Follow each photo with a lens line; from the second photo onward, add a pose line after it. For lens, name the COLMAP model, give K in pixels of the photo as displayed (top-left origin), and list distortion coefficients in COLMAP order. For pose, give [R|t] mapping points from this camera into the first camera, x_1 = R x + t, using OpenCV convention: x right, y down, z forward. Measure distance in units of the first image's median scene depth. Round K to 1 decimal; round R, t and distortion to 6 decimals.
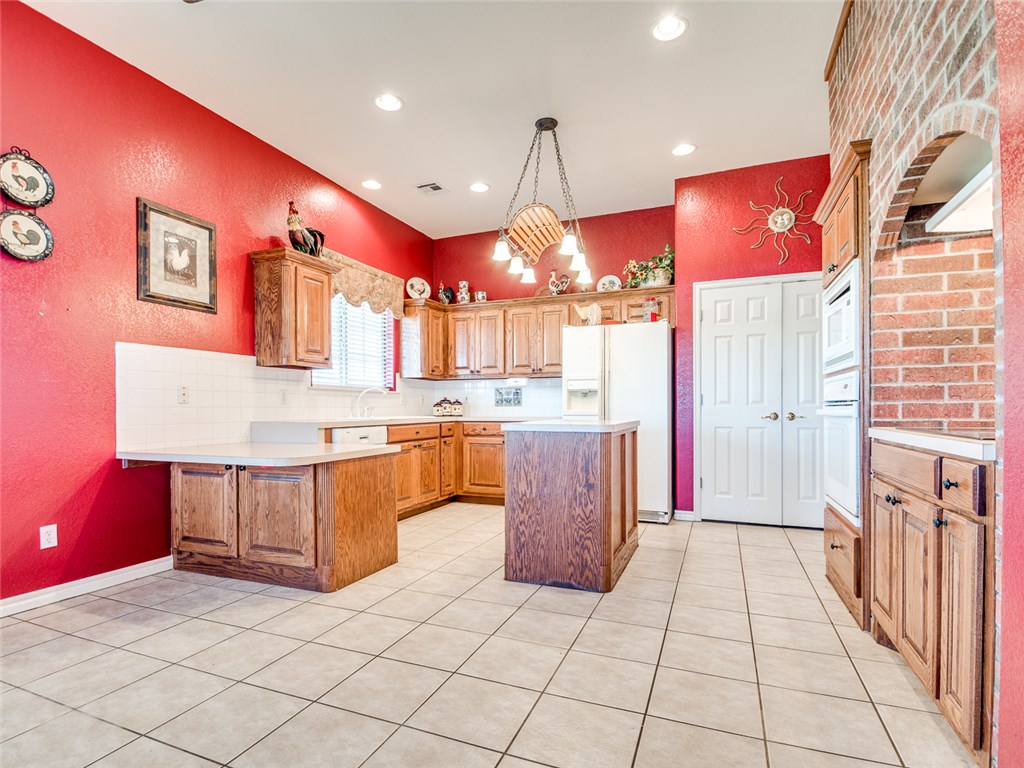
lens RADIAL K [[543.3, 0, 582.0], [0, 543.3, 410.0], [0, 0, 1]] dist [0.000672, -0.000544]
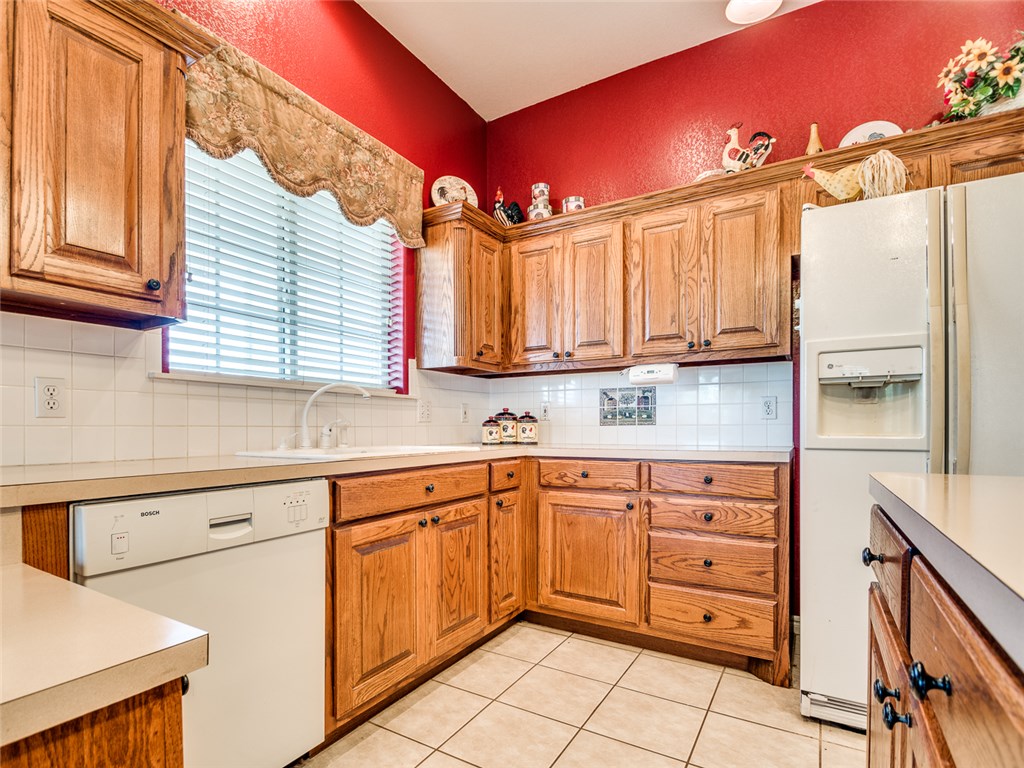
lens RADIAL K [[543.3, 0, 542.5], [0, 543.3, 427.6], [0, 0, 1]] dist [0.000672, -0.000544]
pose [[0.978153, 0.001411, -0.207880, -0.119383], [-0.002288, 0.999989, -0.003979, -0.002725], [0.207872, 0.004368, 0.978146, 0.546786]]
